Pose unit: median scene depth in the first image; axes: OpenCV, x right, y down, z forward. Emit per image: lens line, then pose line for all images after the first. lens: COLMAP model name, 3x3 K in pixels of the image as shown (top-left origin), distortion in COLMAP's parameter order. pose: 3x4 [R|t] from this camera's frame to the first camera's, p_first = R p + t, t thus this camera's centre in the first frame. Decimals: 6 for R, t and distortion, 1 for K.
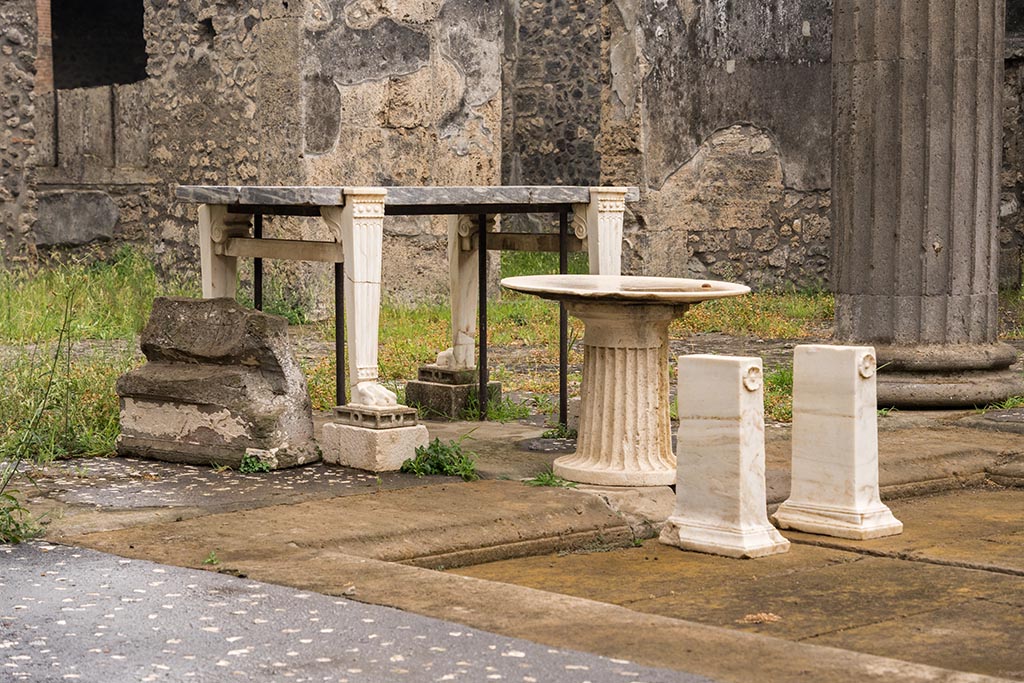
lens RADIAL K [[2326.5, 0, 512.0], [0, 2326.5, 341.5], [0, 0, 1]] dist [0.090982, -0.385471]
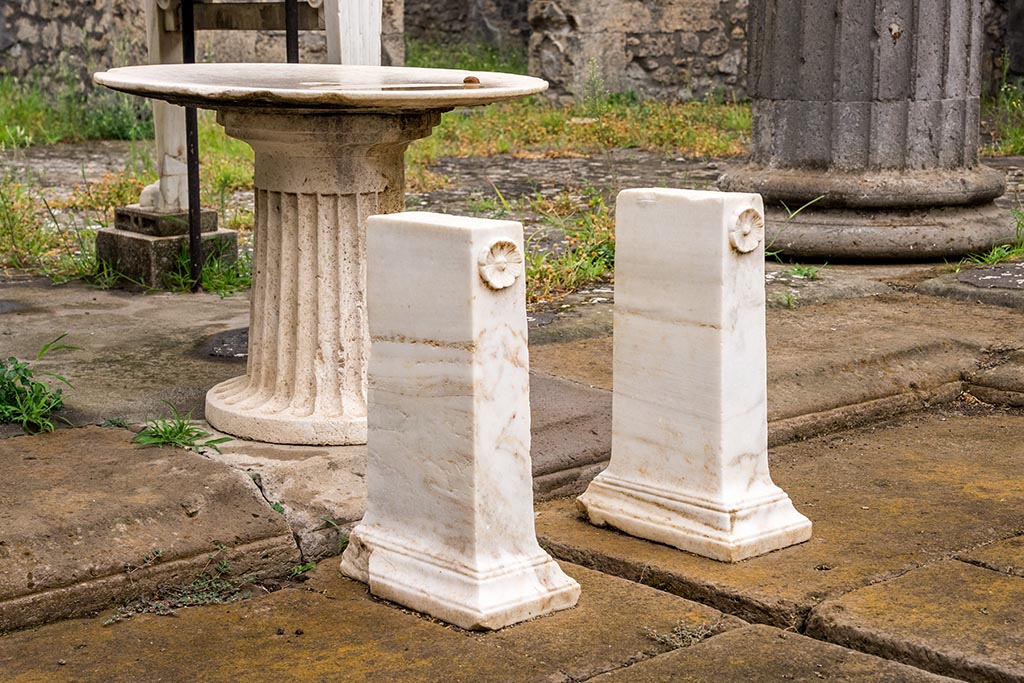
lens RADIAL K [[1942.0, 0, 512.2], [0, 1942.0, 312.8], [0, 0, 1]] dist [0.066259, 0.002111]
pose [[0.999819, 0.000038, -0.019003, 0.096856], [0.001579, 0.996375, 0.085052, -0.007548], [0.018937, -0.085067, 0.996195, 0.503340]]
